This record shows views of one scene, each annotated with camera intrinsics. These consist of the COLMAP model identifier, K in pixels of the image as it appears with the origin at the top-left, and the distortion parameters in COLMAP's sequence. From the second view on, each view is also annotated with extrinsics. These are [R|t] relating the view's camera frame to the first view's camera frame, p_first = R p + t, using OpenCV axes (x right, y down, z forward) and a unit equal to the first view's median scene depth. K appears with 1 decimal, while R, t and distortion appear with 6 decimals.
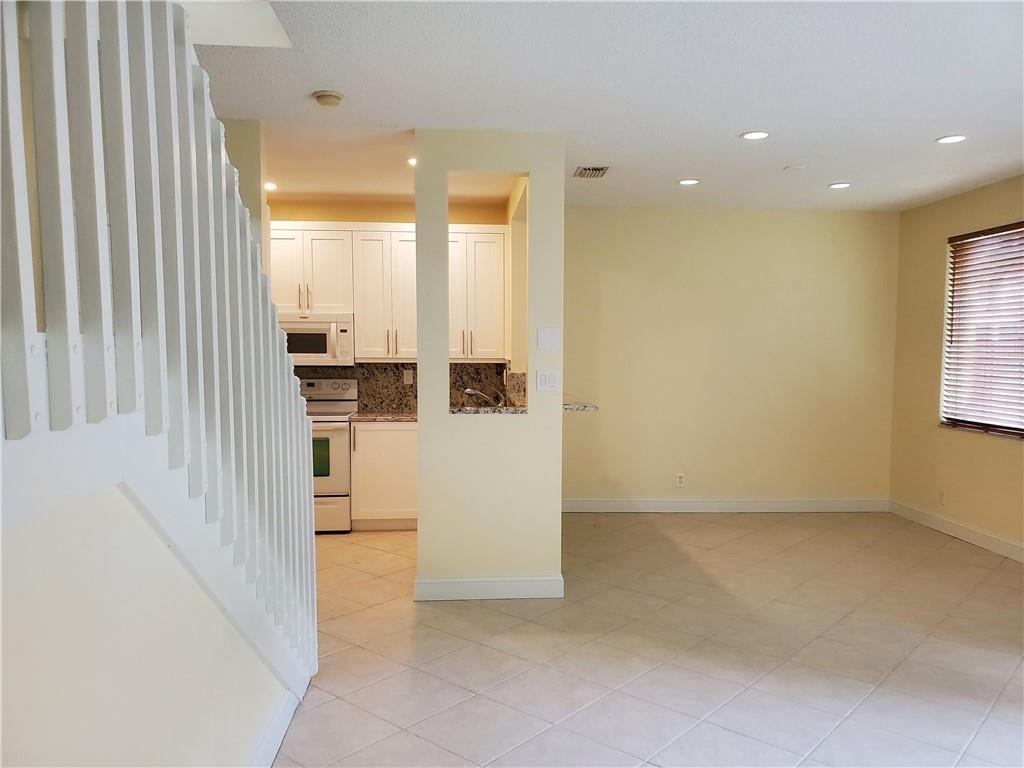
lens RADIAL K [[790.7, 0, 518.6], [0, 790.7, 387.8], [0, 0, 1]] dist [0.036249, -0.002615]
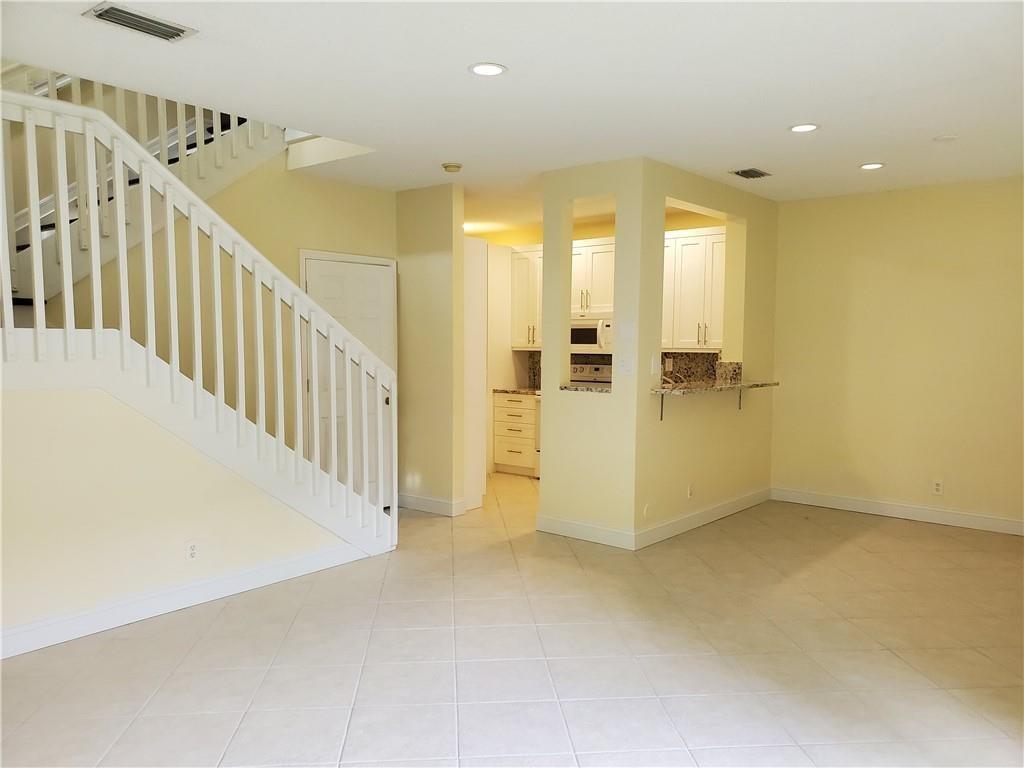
lens RADIAL K [[790.7, 0, 515.8], [0, 790.7, 390.6], [0, 0, 1]] dist [0.036249, -0.002615]
pose [[0.711050, 0.046314, -0.701614, 0.559001], [-0.038360, 0.998897, 0.027062, 0.001264], [0.702094, 0.007672, 0.712043, 0.025294]]
